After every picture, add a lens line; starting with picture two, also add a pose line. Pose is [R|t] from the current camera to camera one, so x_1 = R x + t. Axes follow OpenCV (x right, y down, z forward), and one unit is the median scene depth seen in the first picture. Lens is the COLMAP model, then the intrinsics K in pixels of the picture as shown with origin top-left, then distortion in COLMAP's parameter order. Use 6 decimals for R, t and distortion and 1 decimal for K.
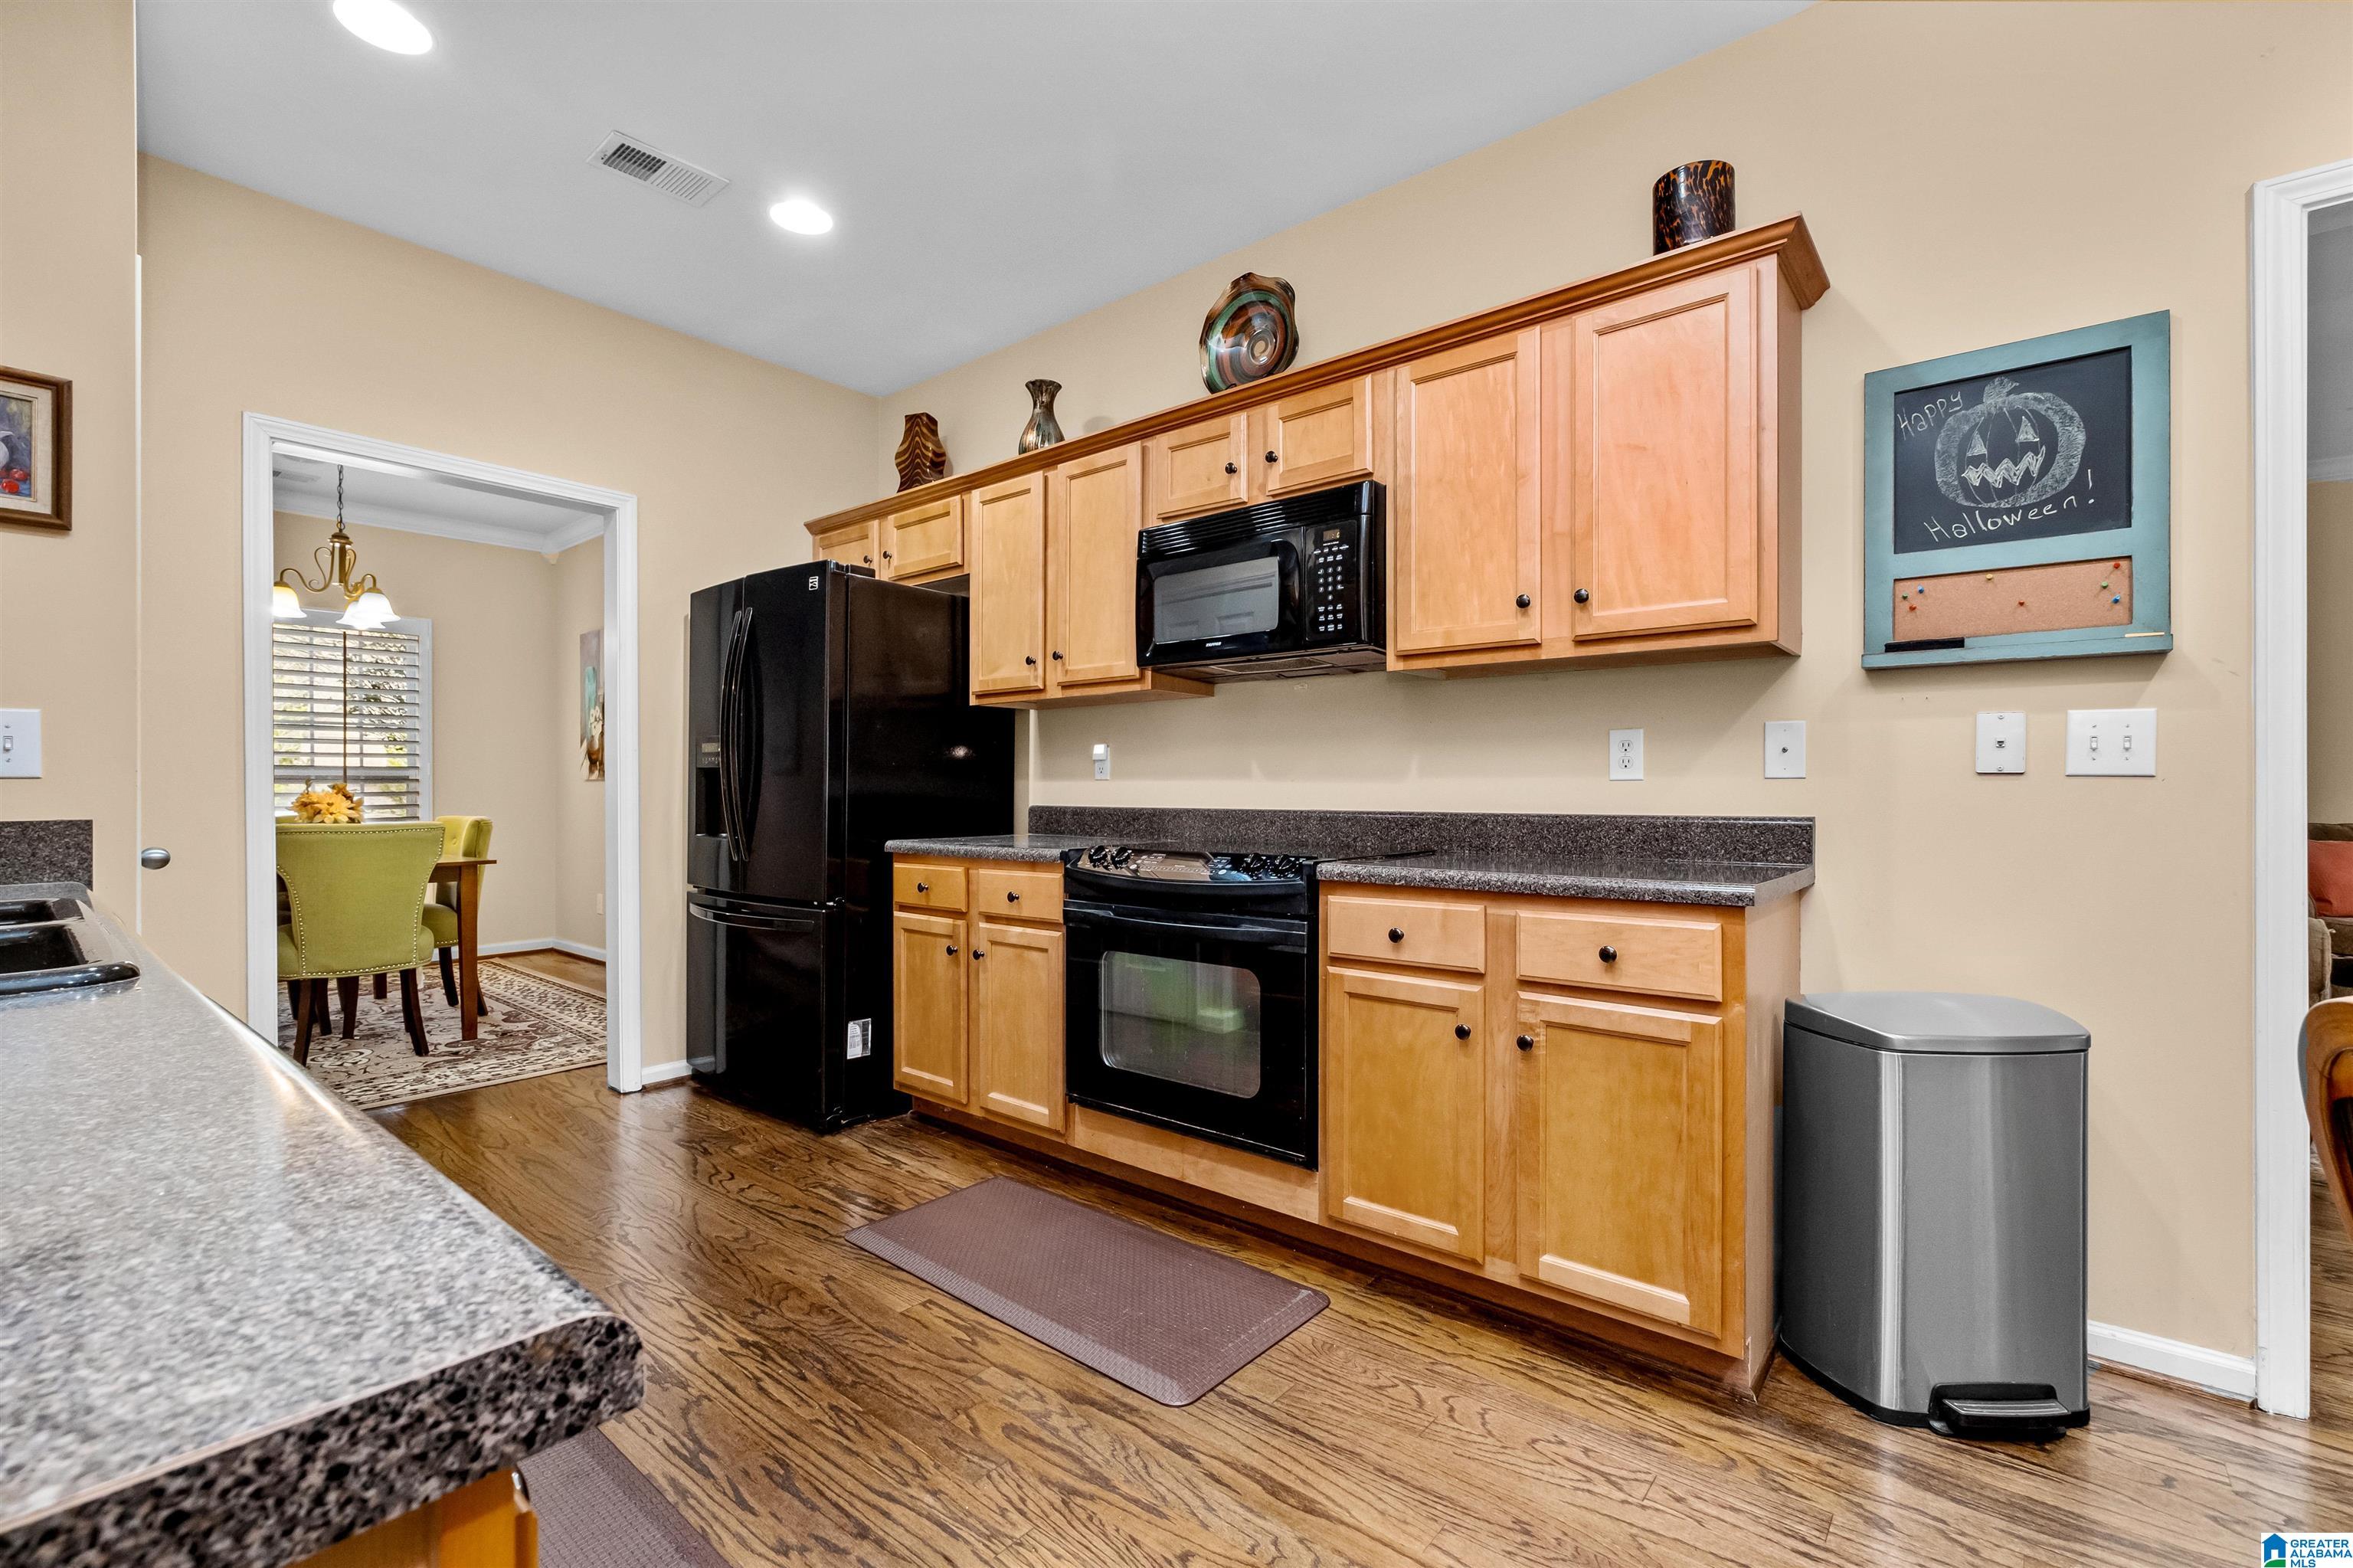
lens RADIAL K [[1020.4, 0, 1176.5], [0, 1020.4, 784.0], [0, 0, 1]] dist [-0.012039, -0.000052]
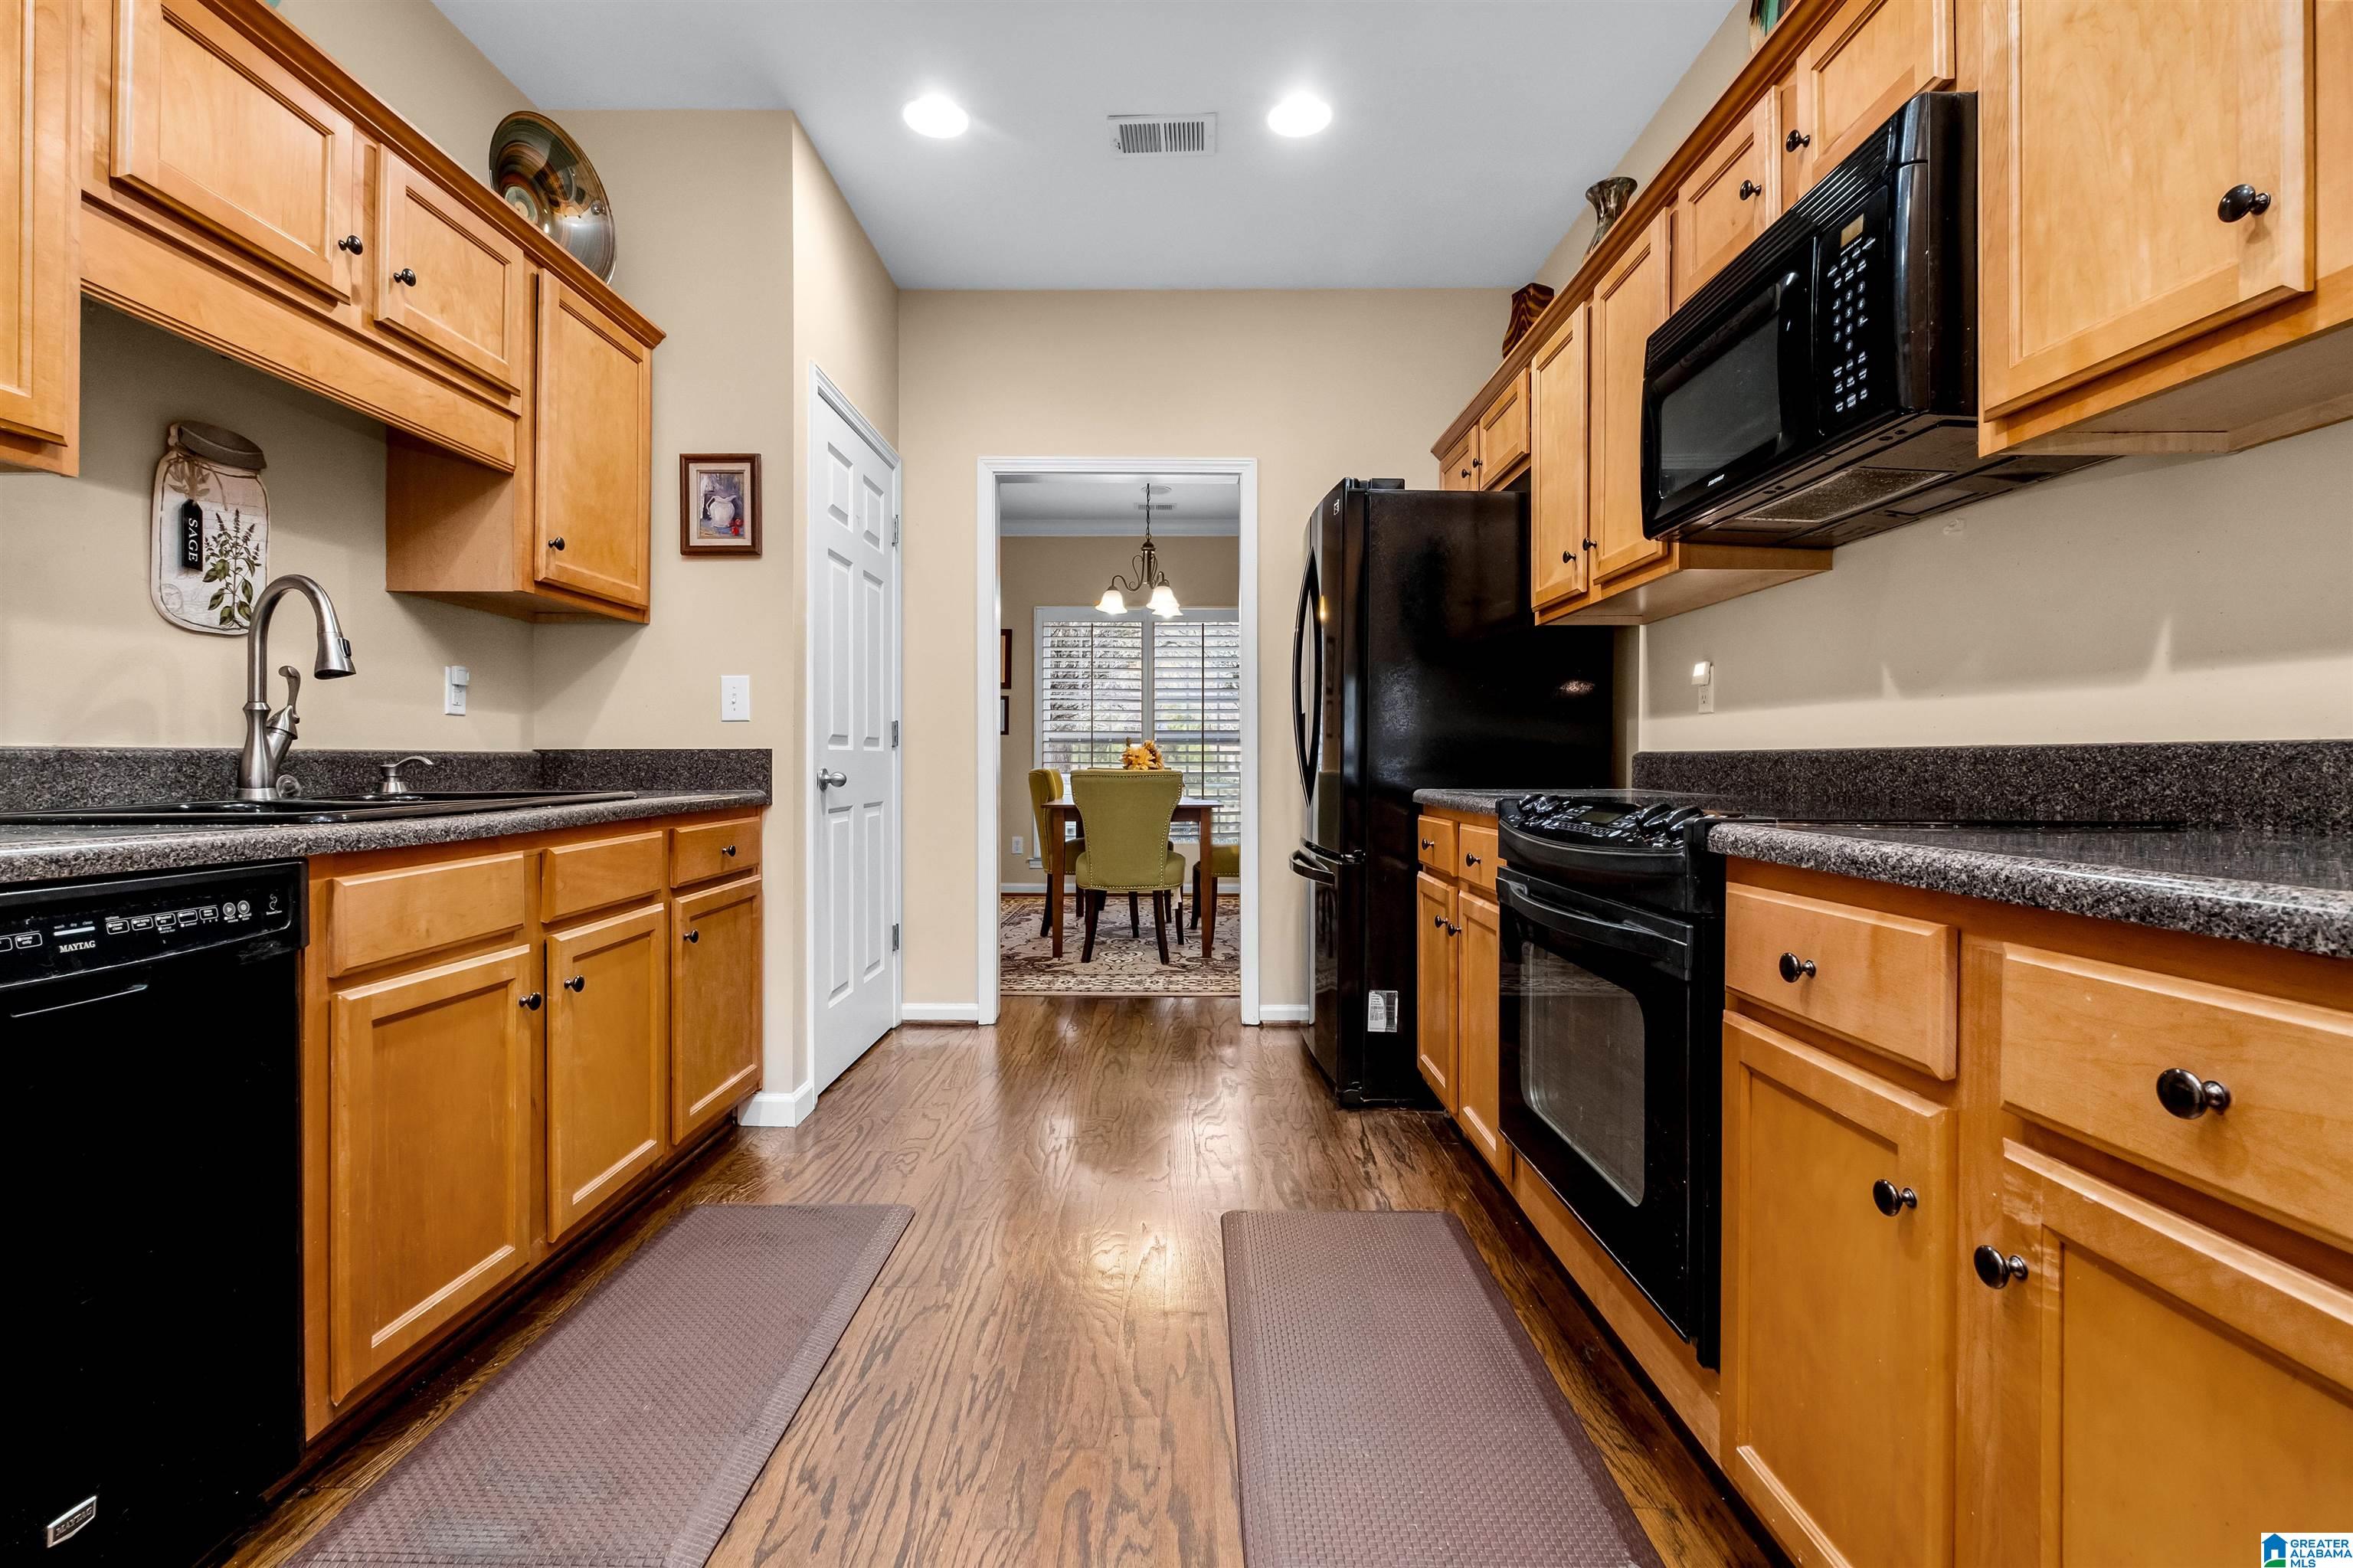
lens RADIAL K [[1038.6, 0, 1171.4], [0, 1038.6, 756.6], [0, 0, 1]] dist [-0.005991, -0.000524]
pose [[0.634973, -0.001913, -0.772532, 0.325528], [0.002258, 0.999997, -0.000620, 0.034353], [0.772531, -0.001351, 0.634975, 0.343468]]
